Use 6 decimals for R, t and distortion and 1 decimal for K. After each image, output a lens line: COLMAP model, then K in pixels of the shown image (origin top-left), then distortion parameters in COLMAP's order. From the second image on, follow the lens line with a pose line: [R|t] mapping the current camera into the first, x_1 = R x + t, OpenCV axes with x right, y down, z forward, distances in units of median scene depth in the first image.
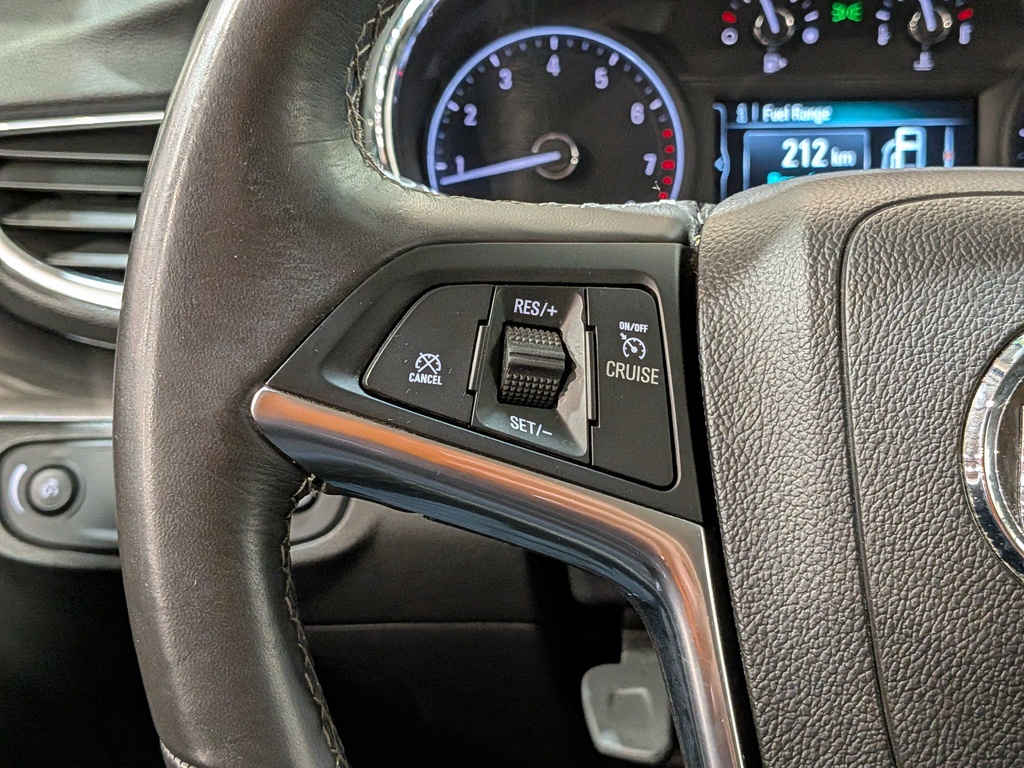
lens RADIAL K [[1709.7, 0, 511.1], [0, 1709.7, 384.4], [0, 0, 1]] dist [0.099917, 0.000000]
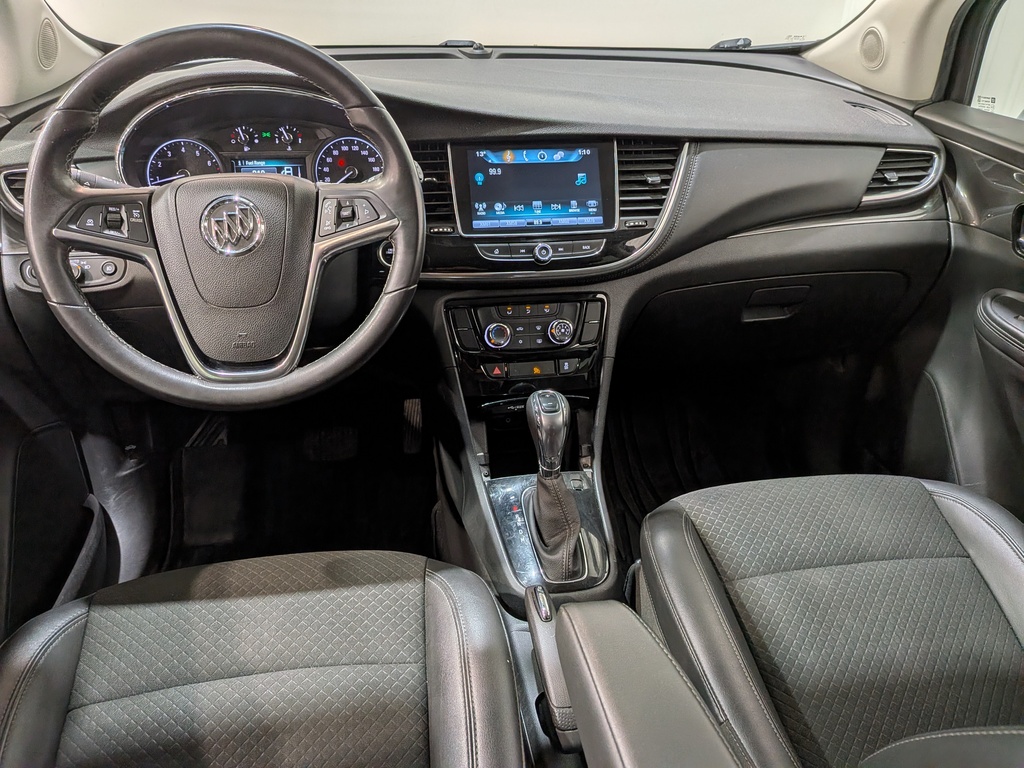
lens RADIAL K [[748.9, 0, 518.9], [0, 748.9, 372.0], [0, 0, 1]] dist [0.063975, -0.118730]
pose [[0.980011, -0.061982, 0.189041, 0.384327], [0.039091, 0.991699, 0.122498, 0.106887], [-0.195064, -0.112660, 0.974299, -0.714188]]
